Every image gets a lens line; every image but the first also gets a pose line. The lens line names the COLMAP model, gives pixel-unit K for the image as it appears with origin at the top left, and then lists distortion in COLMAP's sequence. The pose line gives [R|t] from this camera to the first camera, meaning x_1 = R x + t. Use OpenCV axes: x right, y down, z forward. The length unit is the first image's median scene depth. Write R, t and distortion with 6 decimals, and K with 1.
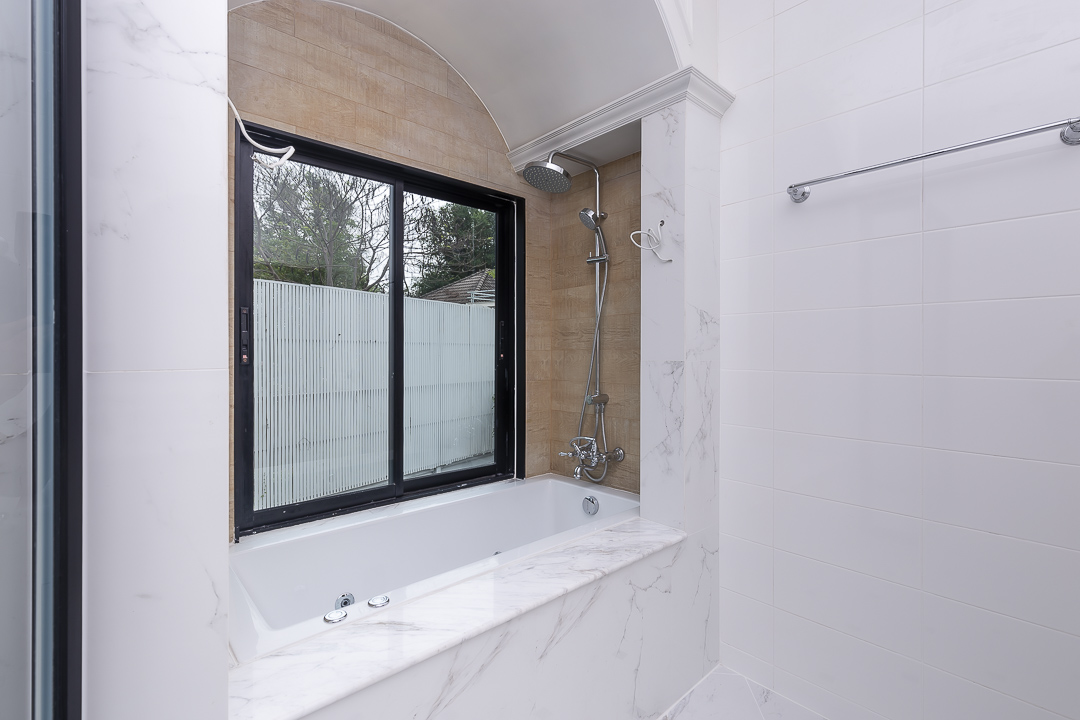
lens RADIAL K [[487.9, 0, 540.1], [0, 487.9, 353.8], [0, 0, 1]] dist [0.004493, -0.000172]
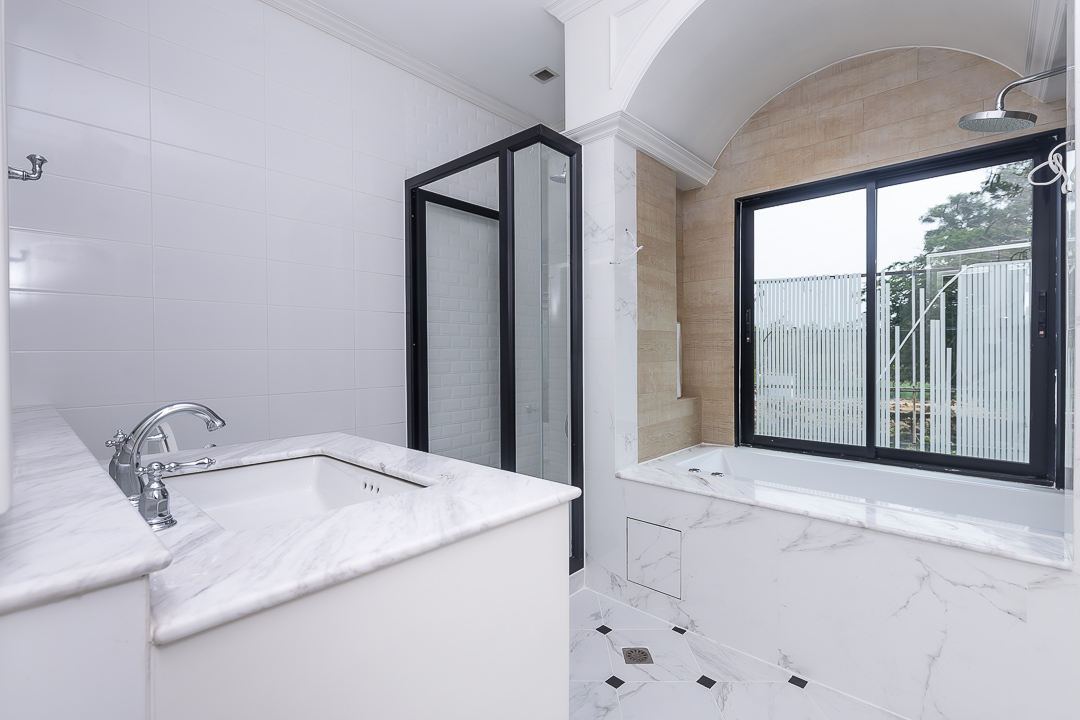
lens RADIAL K [[487.9, 0, 543.1], [0, 487.9, 355.7], [0, 0, 1]] dist [0.004493, -0.000172]
pose [[0.106182, 0.008564, -0.994310, 0.842335], [0.004213, 0.999950, 0.009062, 0.041258], [0.994338, -0.005151, 0.106140, 0.123812]]
